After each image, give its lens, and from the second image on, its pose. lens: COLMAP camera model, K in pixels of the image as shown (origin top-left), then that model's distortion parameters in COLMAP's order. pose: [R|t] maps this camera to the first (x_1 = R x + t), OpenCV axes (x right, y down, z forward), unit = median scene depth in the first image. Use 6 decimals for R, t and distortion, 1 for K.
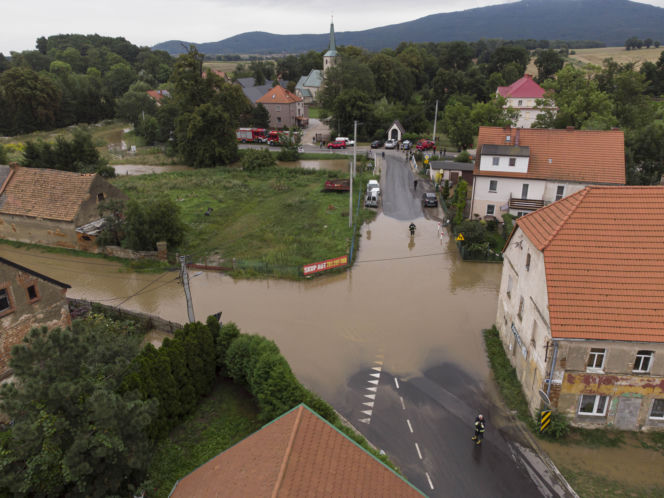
lens RADIAL K [[477.2, 0, 332.0], [0, 477.2, 249.0], [0, 0, 1]] dist [-0.001410, -0.003924]
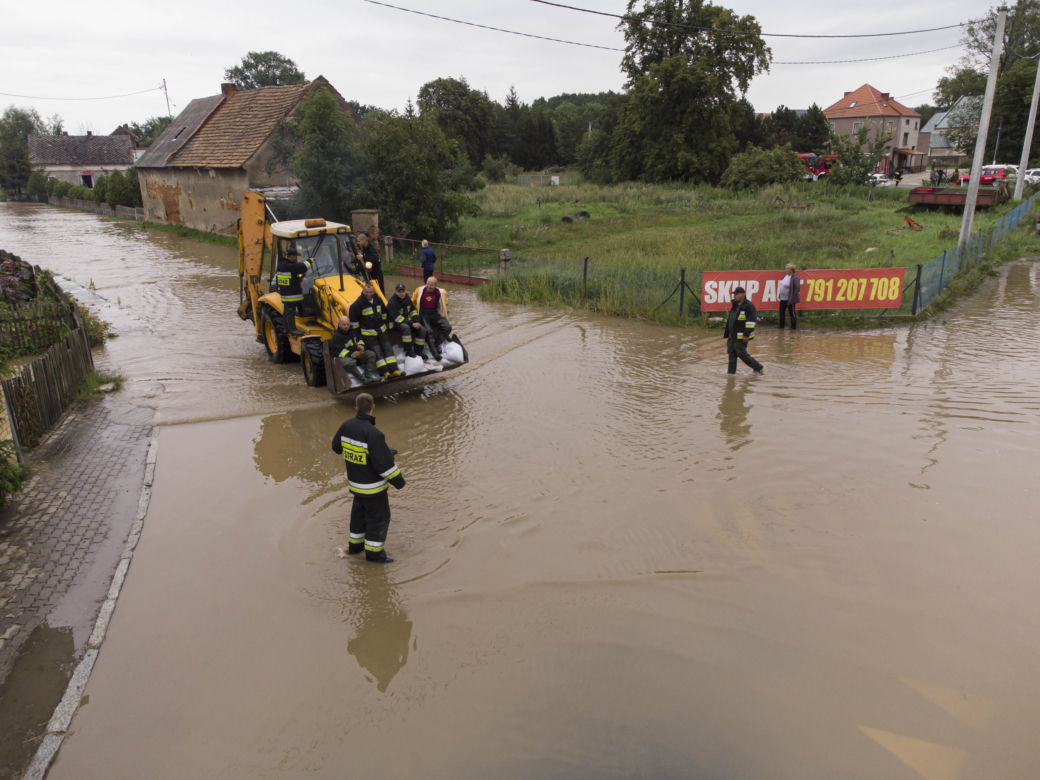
lens RADIAL K [[747.4, 0, 520.0], [0, 747.4, 390.0], [0, 0, 1]] dist [-0.001410, -0.003924]
pose [[0.846218, 0.148792, -0.511640, 0.036545], [-0.182620, 0.983051, -0.016156, 0.061745], [0.500564, 0.107107, 0.859048, 0.314349]]
